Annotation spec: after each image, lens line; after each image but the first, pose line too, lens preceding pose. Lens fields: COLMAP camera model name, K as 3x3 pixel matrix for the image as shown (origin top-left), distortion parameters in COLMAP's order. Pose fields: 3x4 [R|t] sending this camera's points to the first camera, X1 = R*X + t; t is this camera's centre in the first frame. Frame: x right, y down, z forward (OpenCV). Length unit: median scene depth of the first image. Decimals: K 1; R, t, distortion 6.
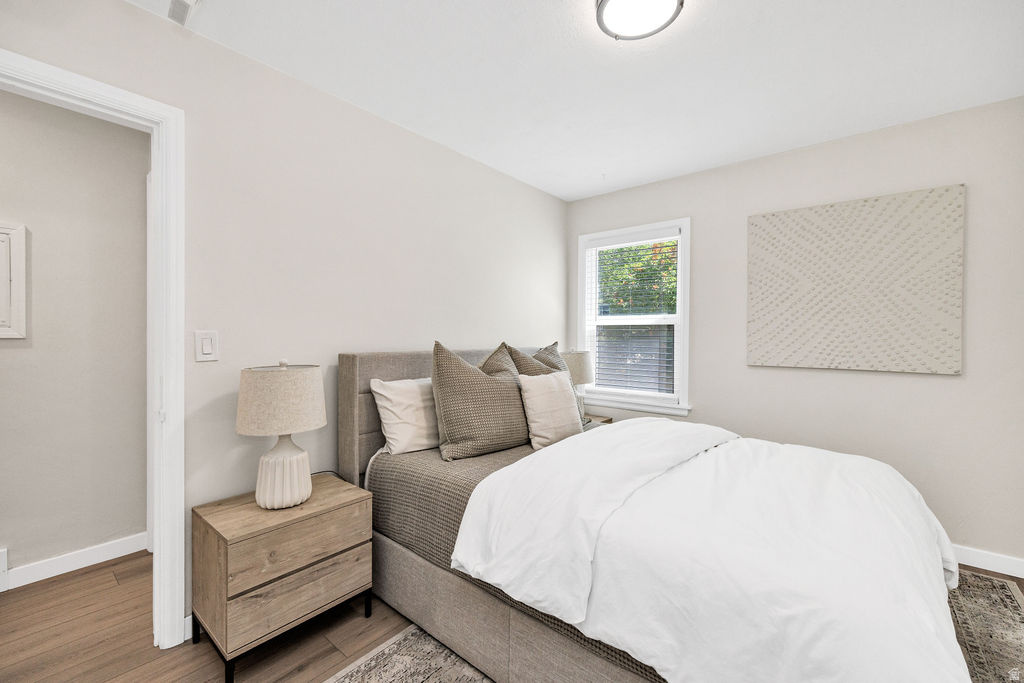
lens RADIAL K [[435.2, 0, 498.4], [0, 435.2, 335.3], [0, 0, 1]] dist [-0.000636, -0.000350]
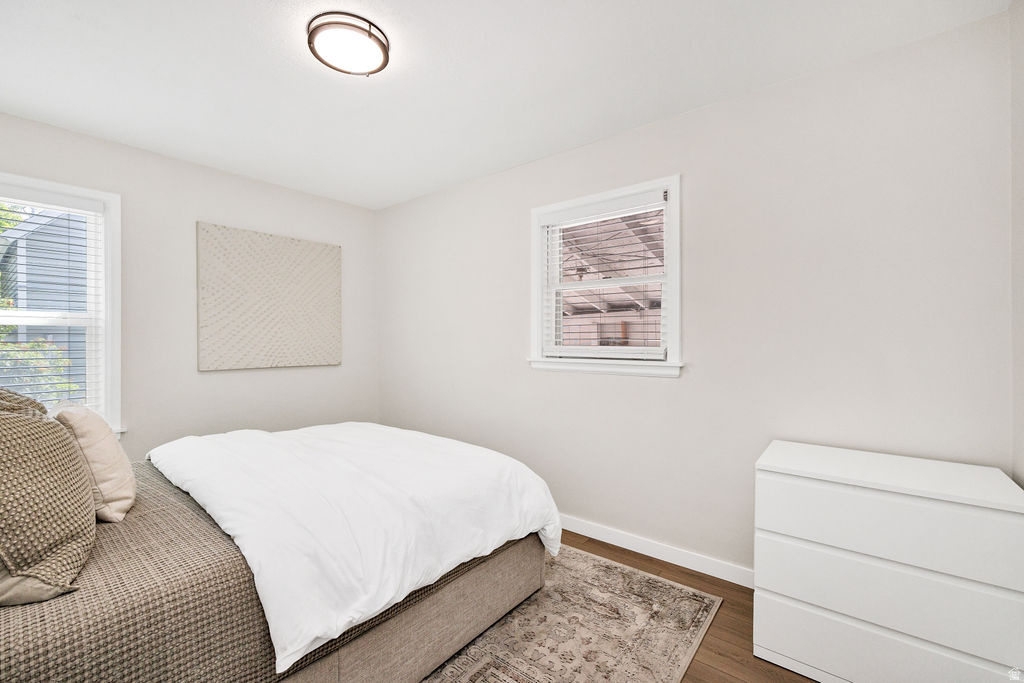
lens RADIAL K [[435.2, 0, 497.4], [0, 435.2, 339.9], [0, 0, 1]] dist [-0.000636, -0.000350]
pose [[-0.033218, -0.002434, 0.999445, -0.487095], [0.003079, 0.999992, 0.002538, -0.002110], [-0.999443, 0.003161, -0.033211, 0.399532]]
